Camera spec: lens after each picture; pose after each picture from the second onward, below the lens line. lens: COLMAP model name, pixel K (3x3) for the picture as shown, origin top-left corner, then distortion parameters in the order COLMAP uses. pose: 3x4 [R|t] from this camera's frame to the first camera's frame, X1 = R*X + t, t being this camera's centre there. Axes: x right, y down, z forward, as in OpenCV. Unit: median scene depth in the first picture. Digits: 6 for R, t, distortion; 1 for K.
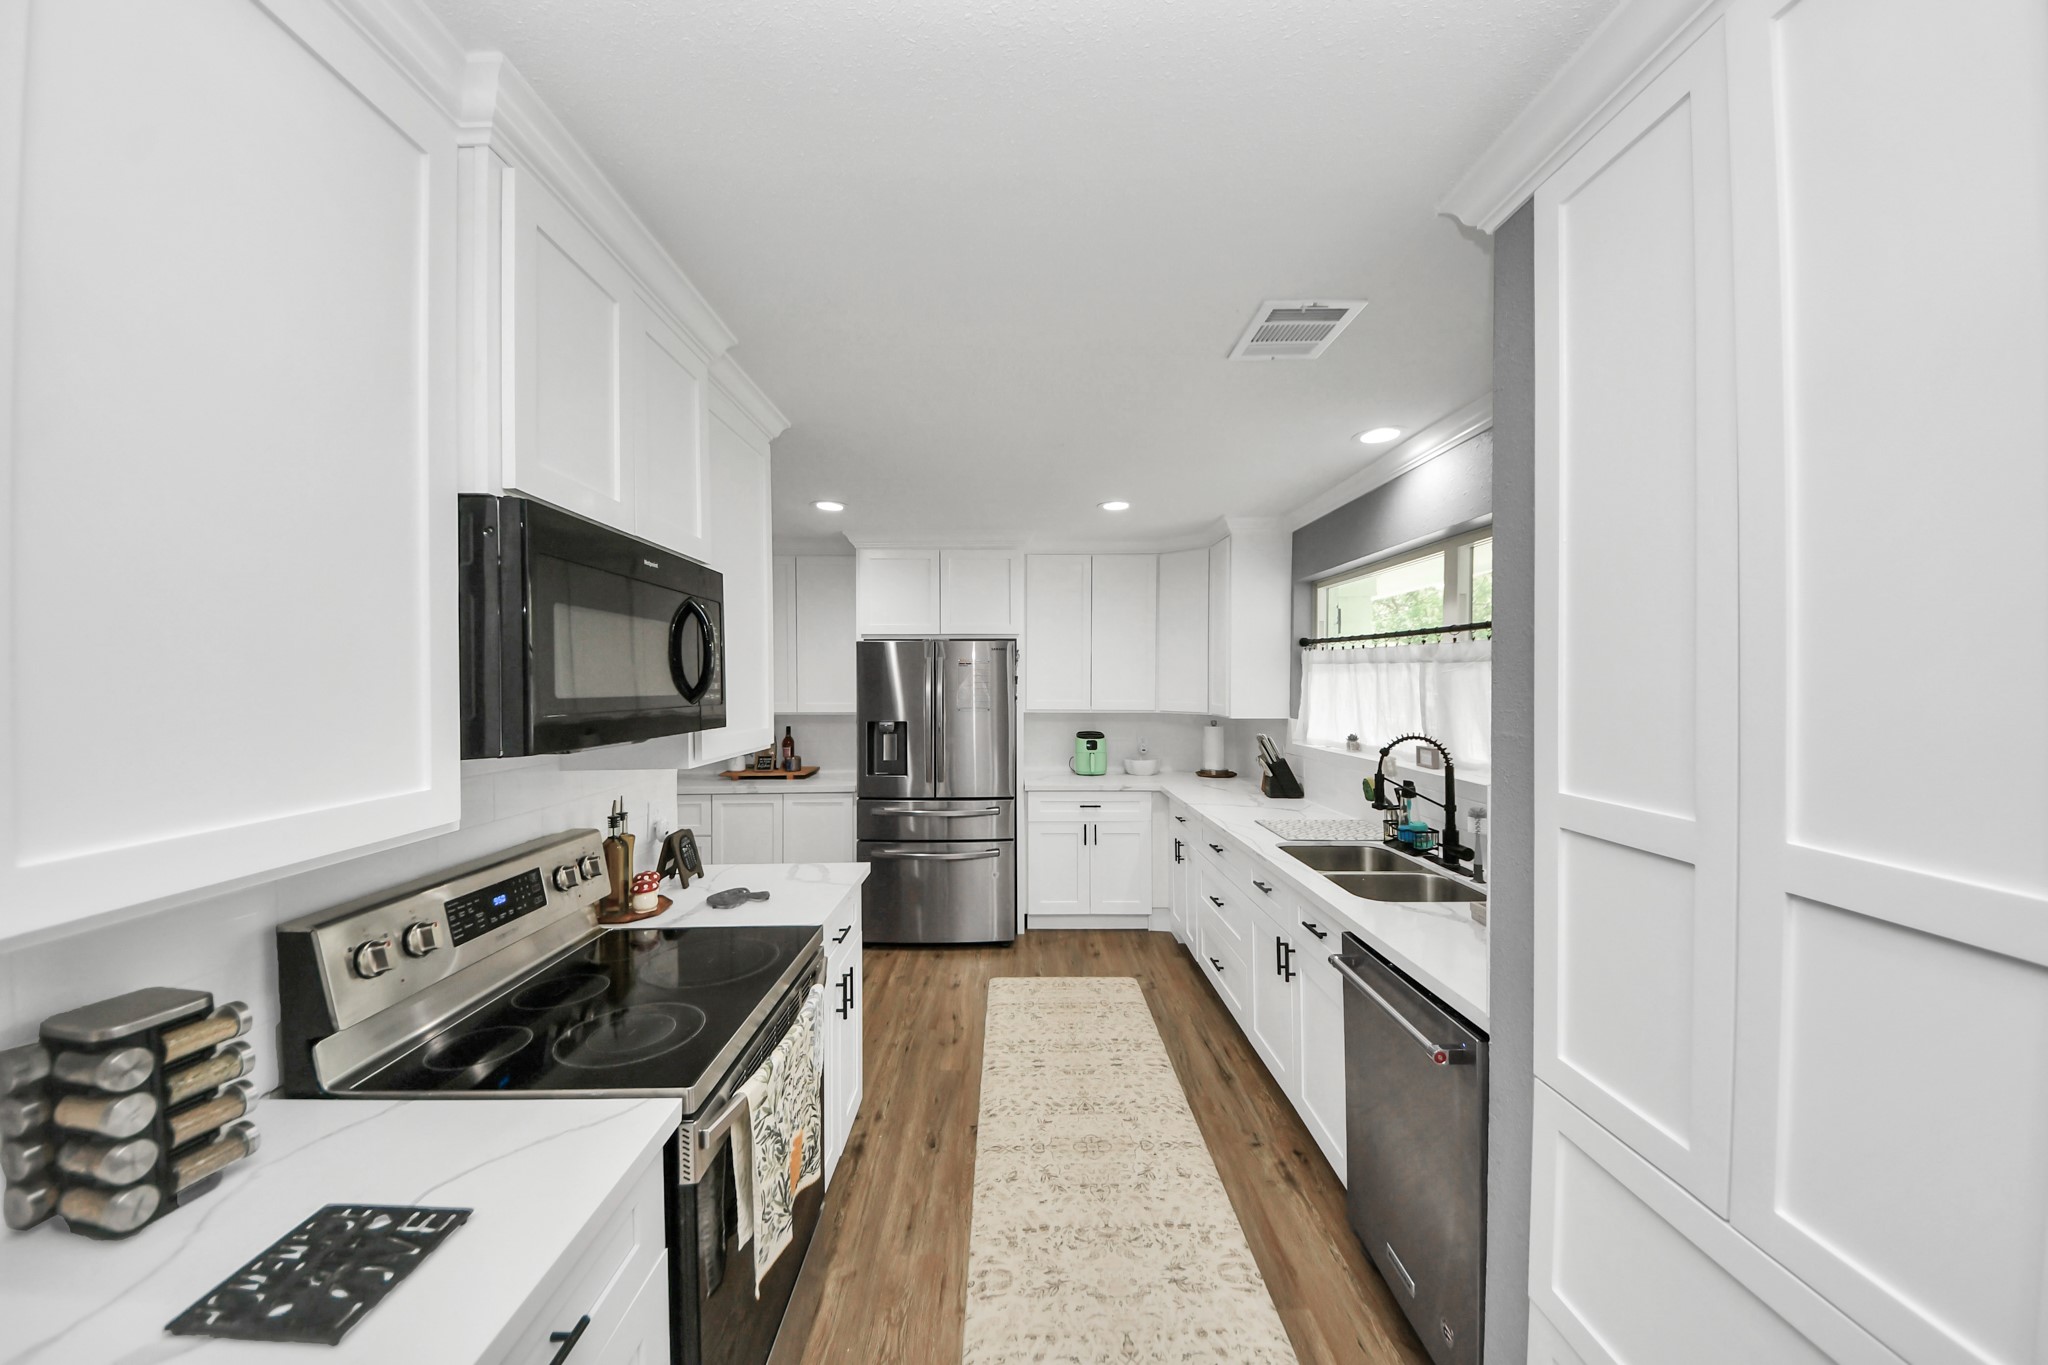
lens RADIAL K [[710.1, 0, 1011.3], [0, 710.1, 678.3], [0, 0, 1]] dist [0.000405, -0.000007]
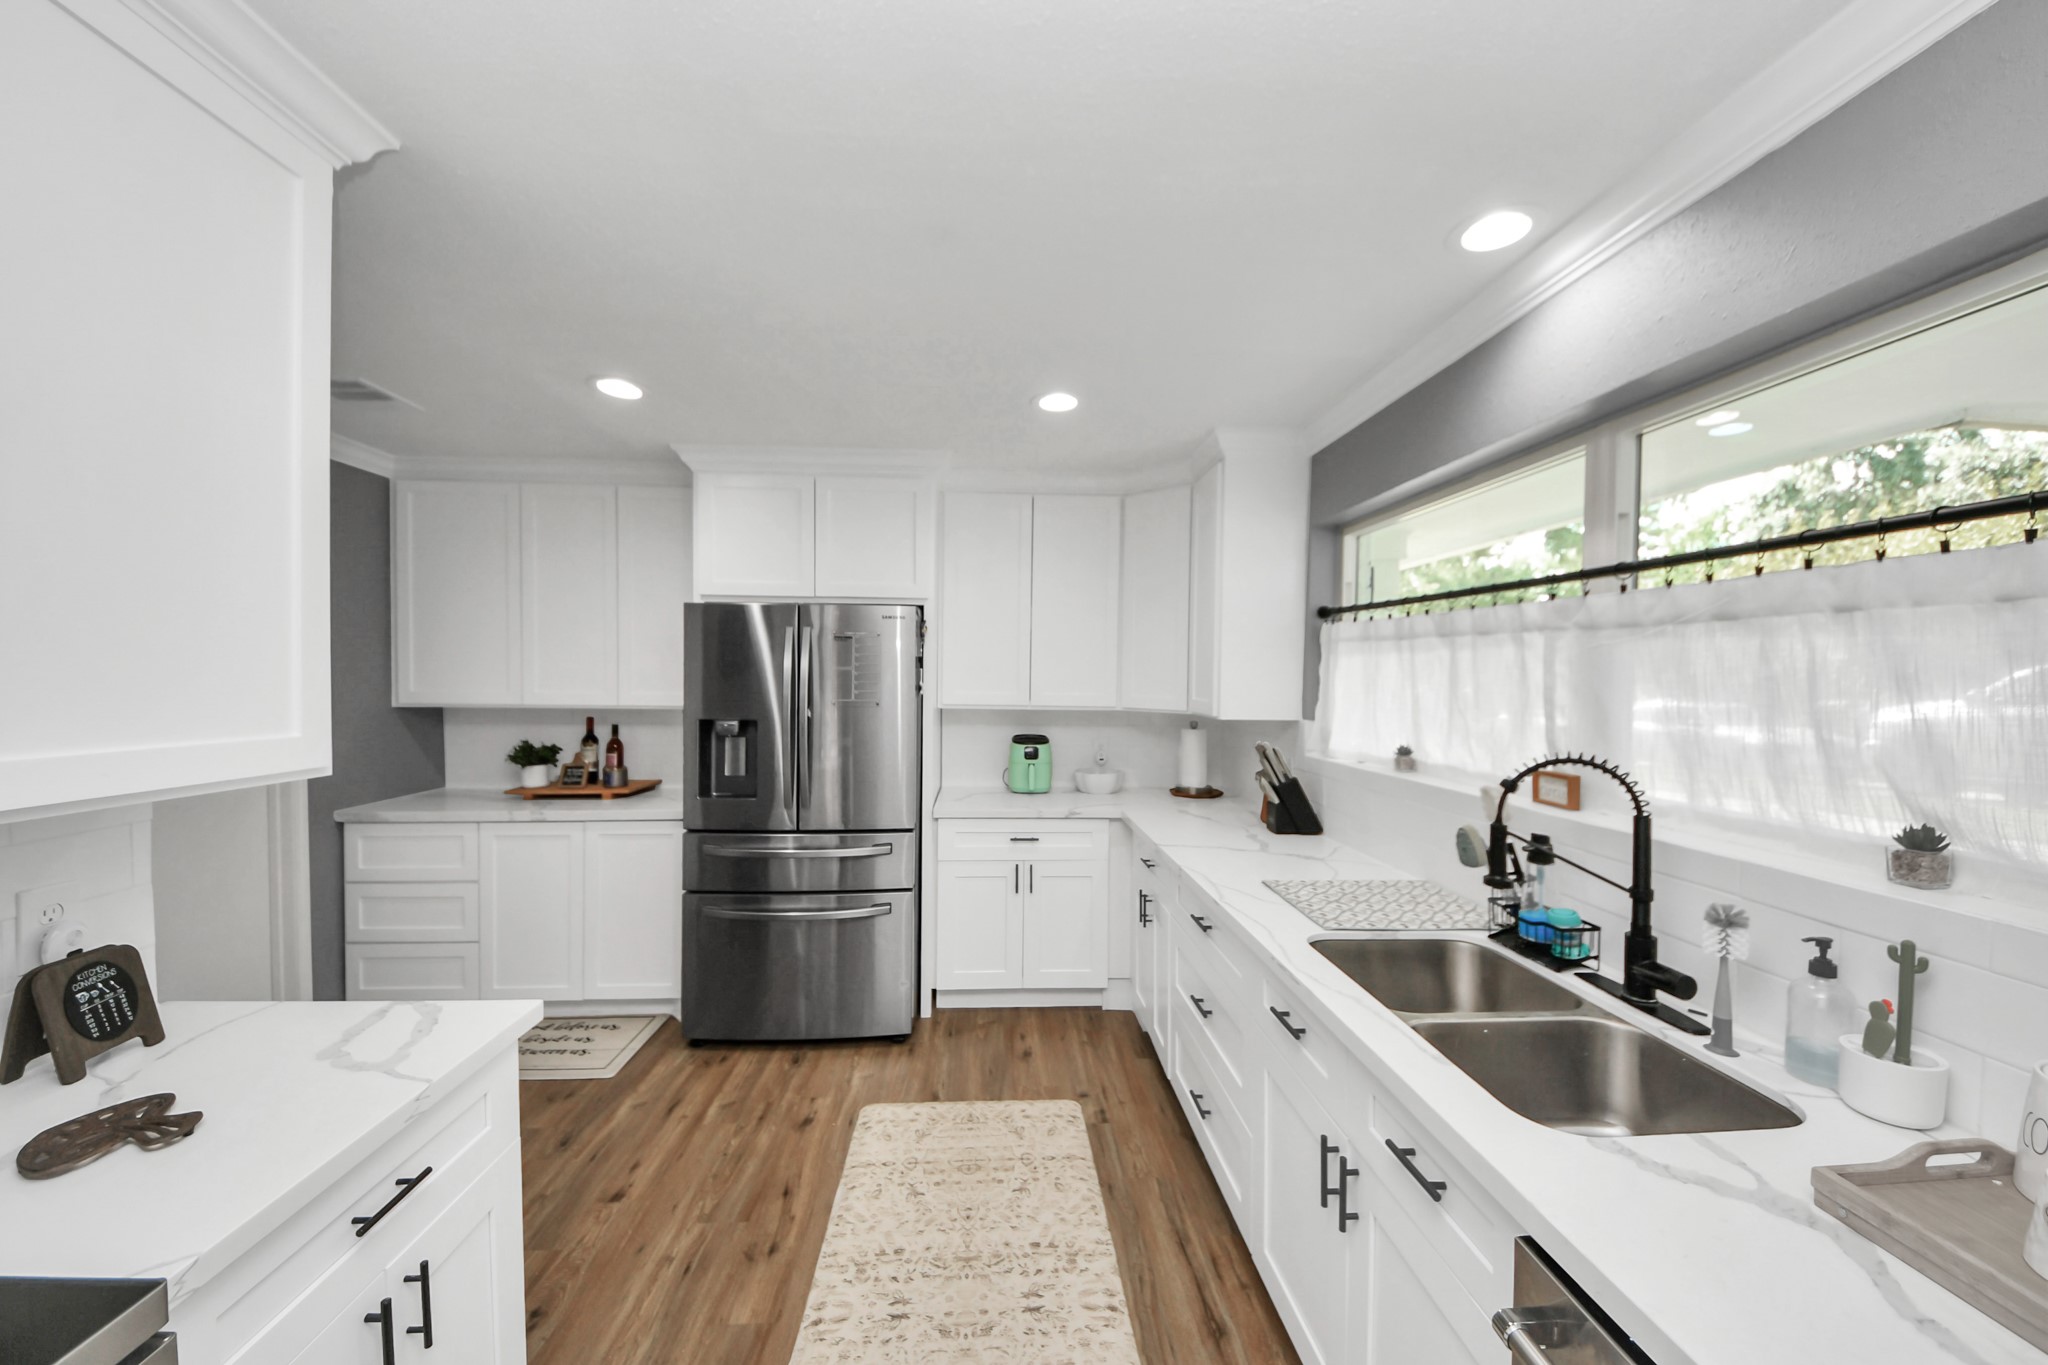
lens RADIAL K [[735.3, 0, 1015.4], [0, 735.3, 676.0], [0, 0, 1]] dist [-0.009200, -0.000106]
pose [[0.998715, 0.011551, 0.049352, 0.082425], [-0.011747, 0.999924, 0.003679, 0.015222], [-0.049306, -0.004254, 0.998775, 0.335383]]
